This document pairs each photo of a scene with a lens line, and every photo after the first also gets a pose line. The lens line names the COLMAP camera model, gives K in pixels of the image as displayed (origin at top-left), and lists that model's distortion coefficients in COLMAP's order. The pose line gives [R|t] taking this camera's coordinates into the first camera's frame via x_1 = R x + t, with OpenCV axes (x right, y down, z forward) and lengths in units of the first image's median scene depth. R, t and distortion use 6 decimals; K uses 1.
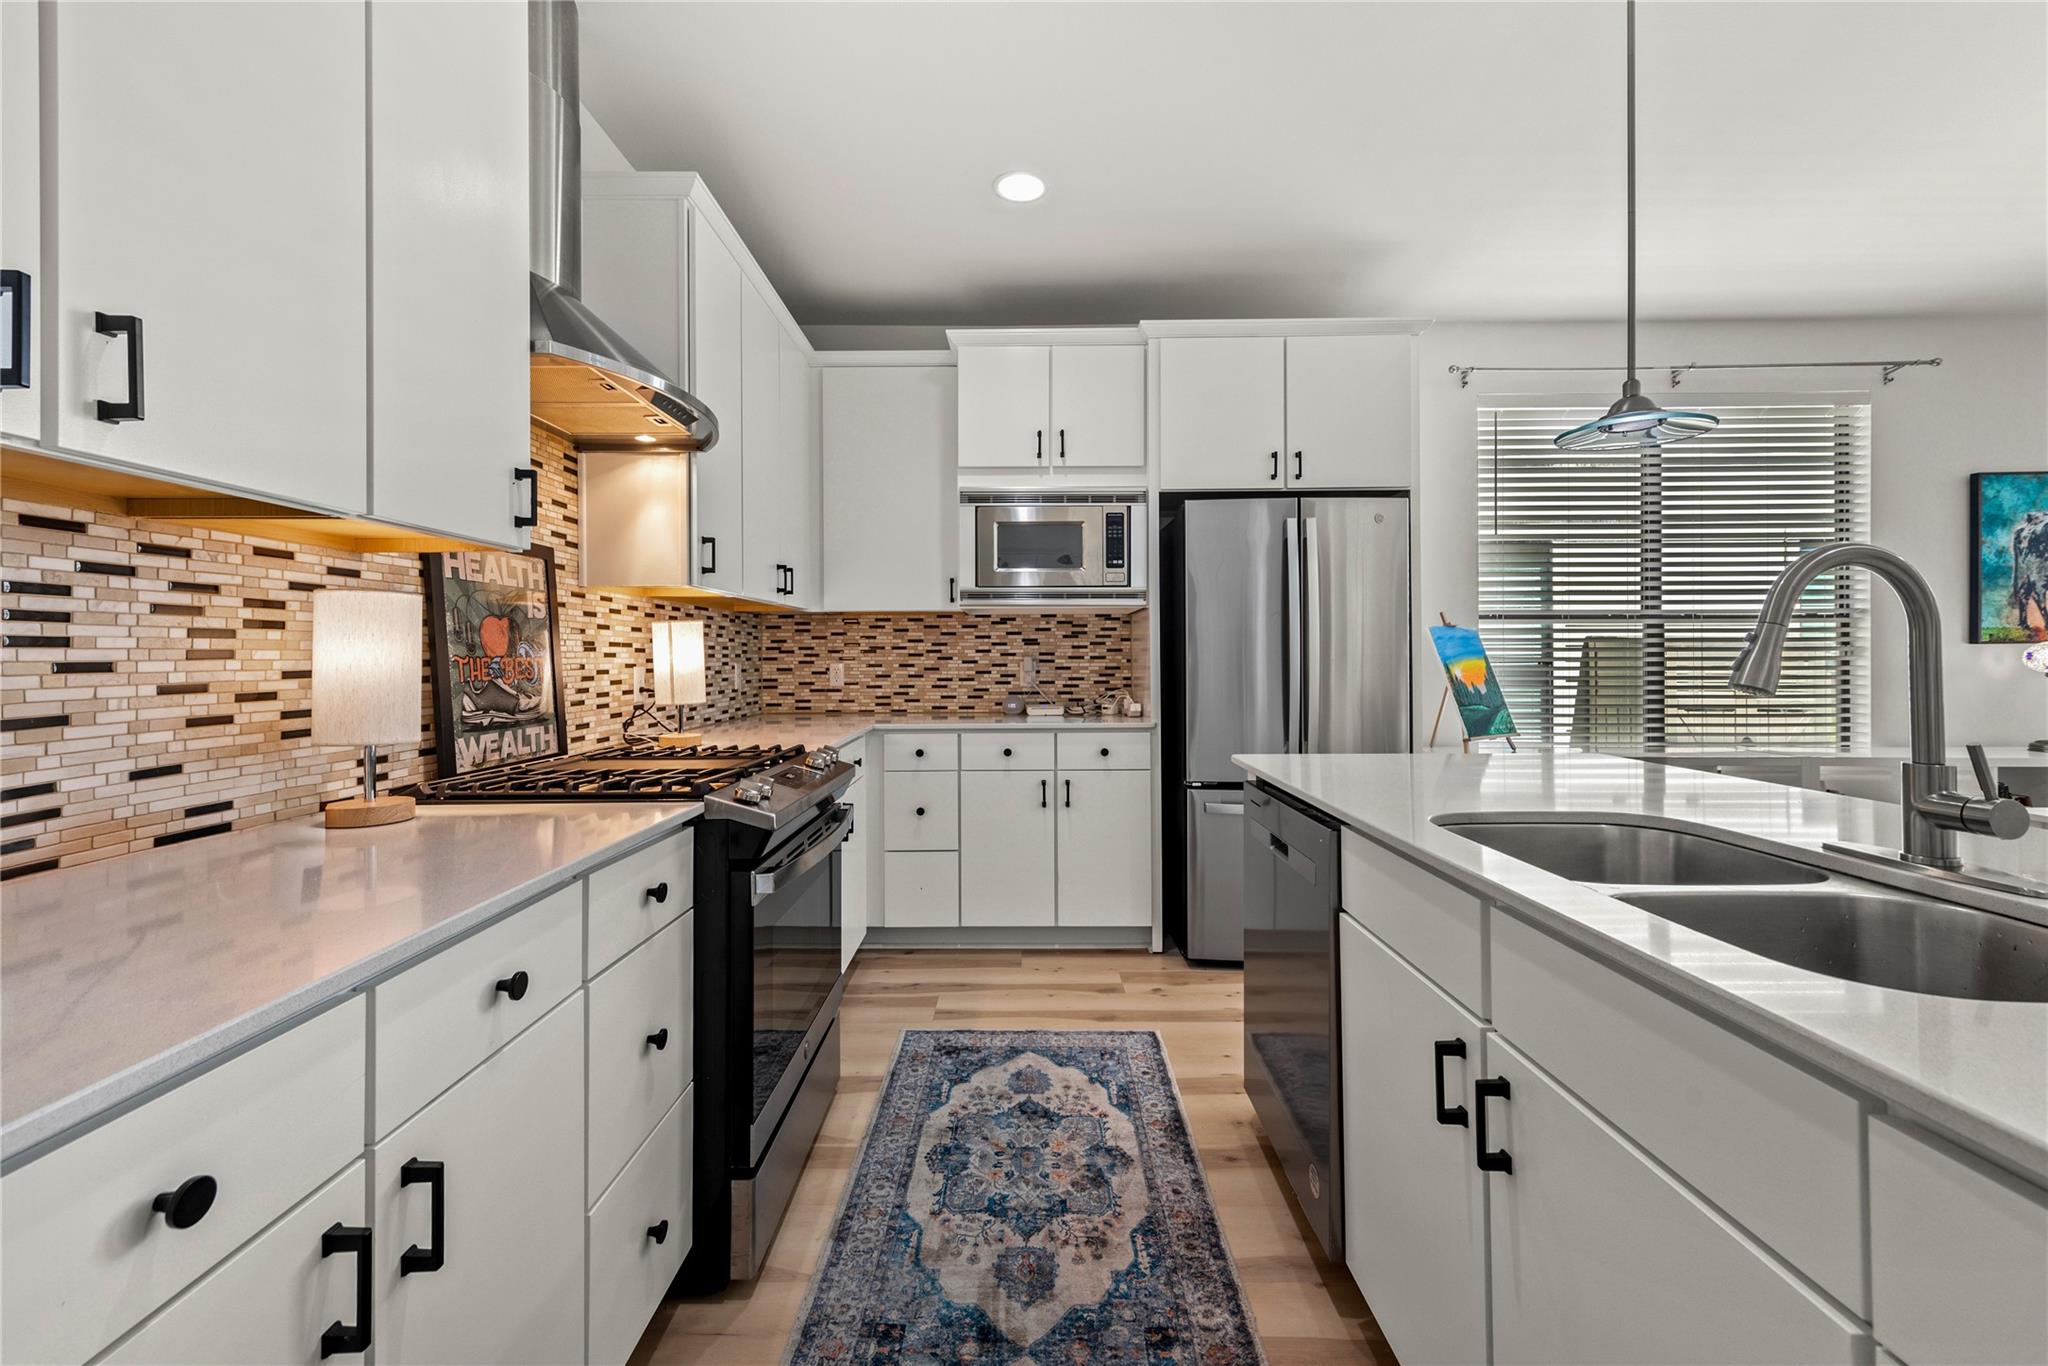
lens RADIAL K [[829.5, 0, 1020.3], [0, 829.5, 653.3], [0, 0, 1]] dist [0.000431, 0.000010]
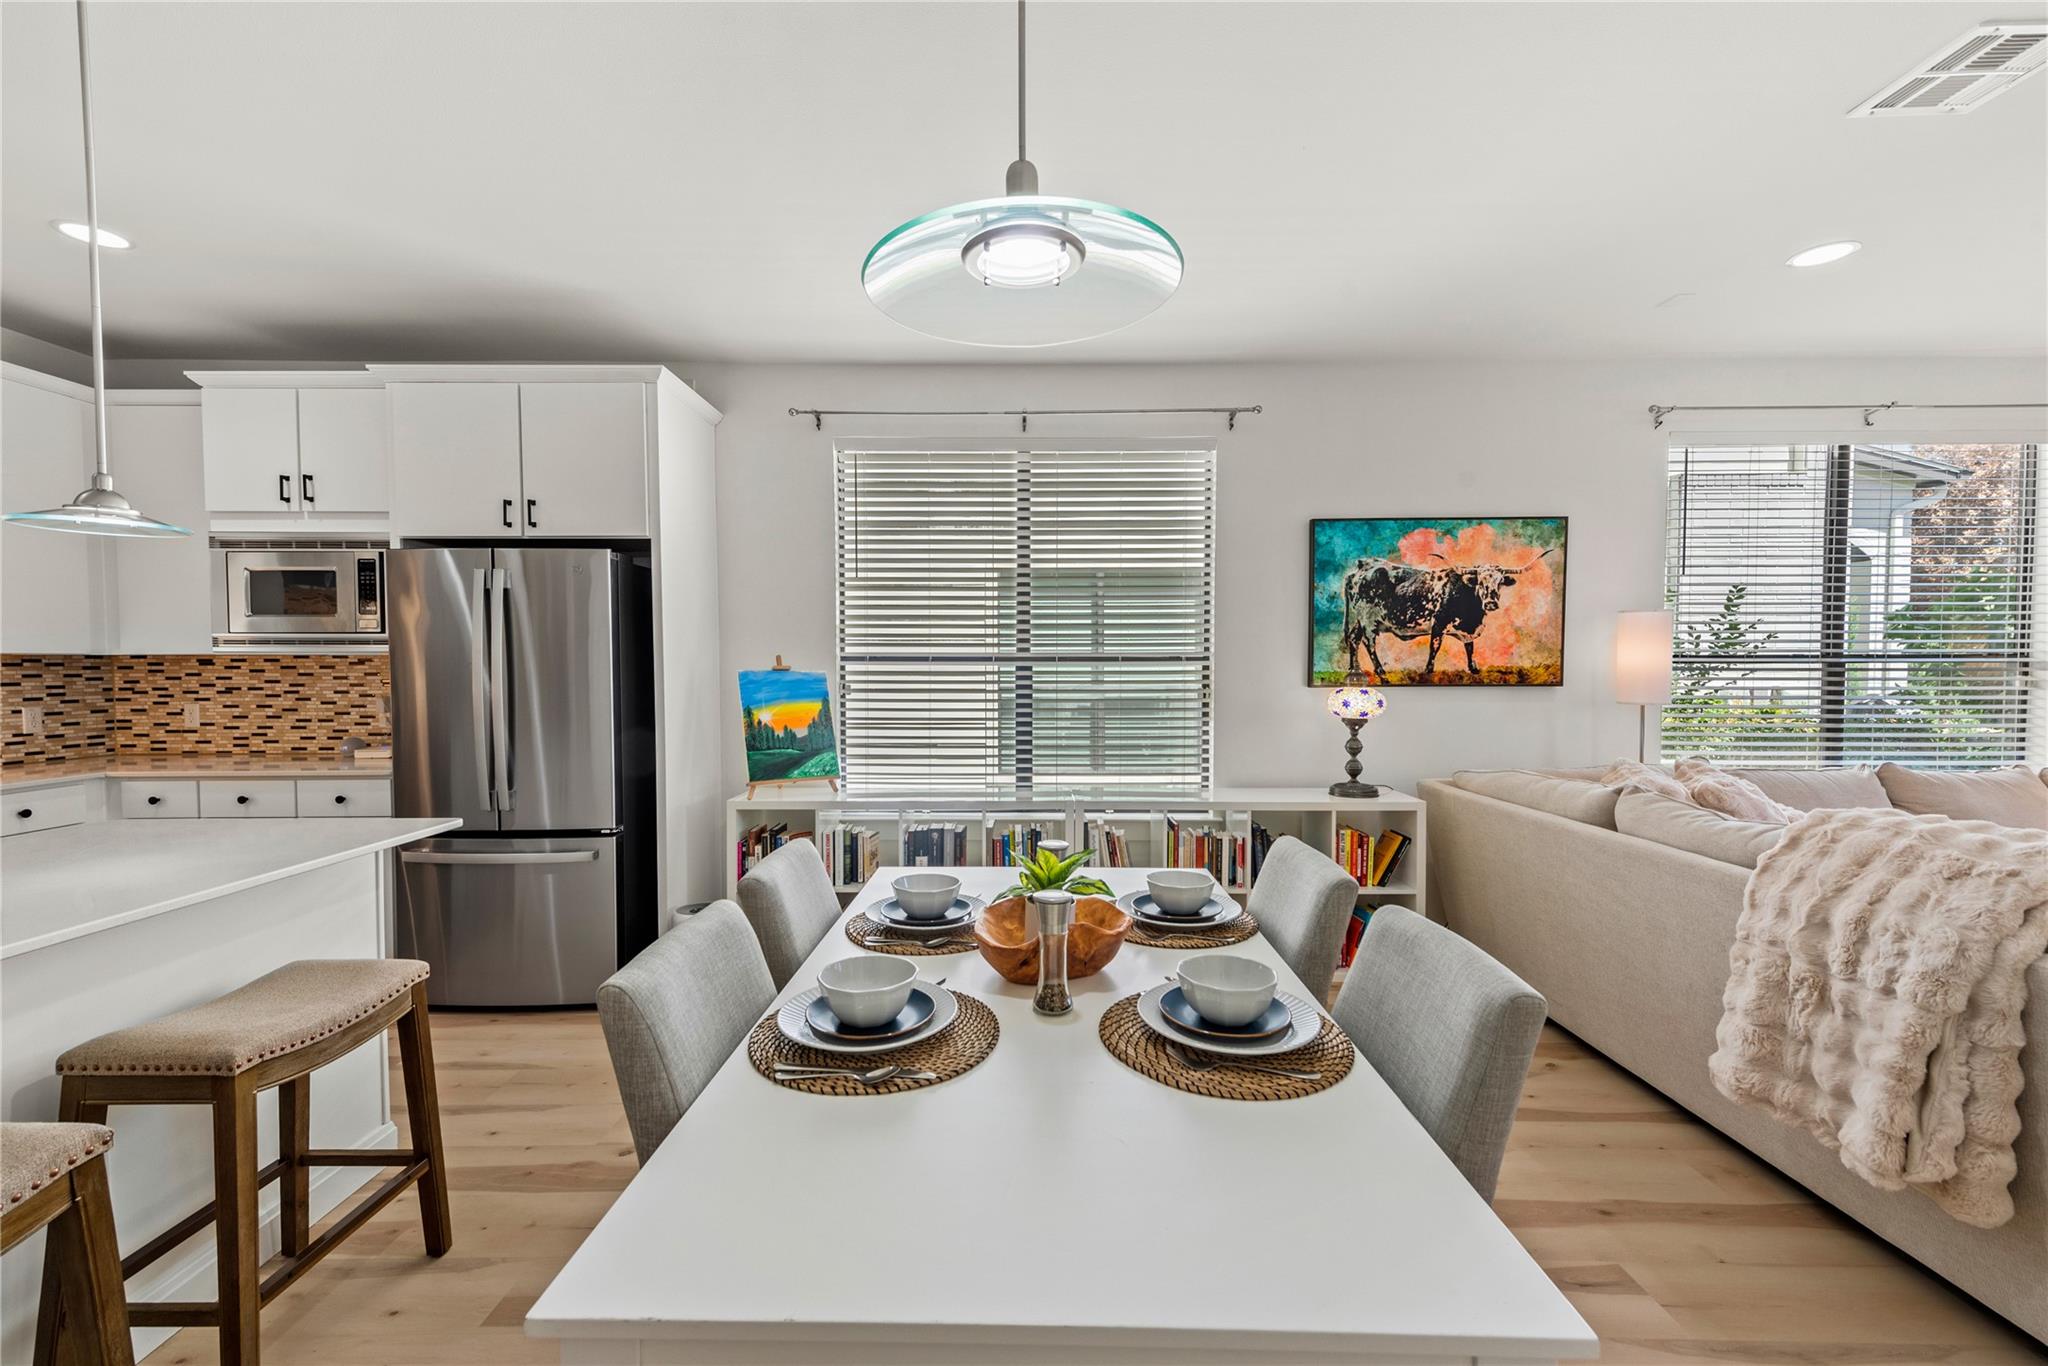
lens RADIAL K [[823.4, 0, 1024.0], [0, 823.4, 683.0], [0, 0, 1]] dist [0.009490, 0.000027]
pose [[0.999889, 0.001714, 0.014808, 0.785042], [-0.002092, 0.999671, 0.025571, -0.042049], [-0.014759, -0.025599, 0.999563, -0.007649]]
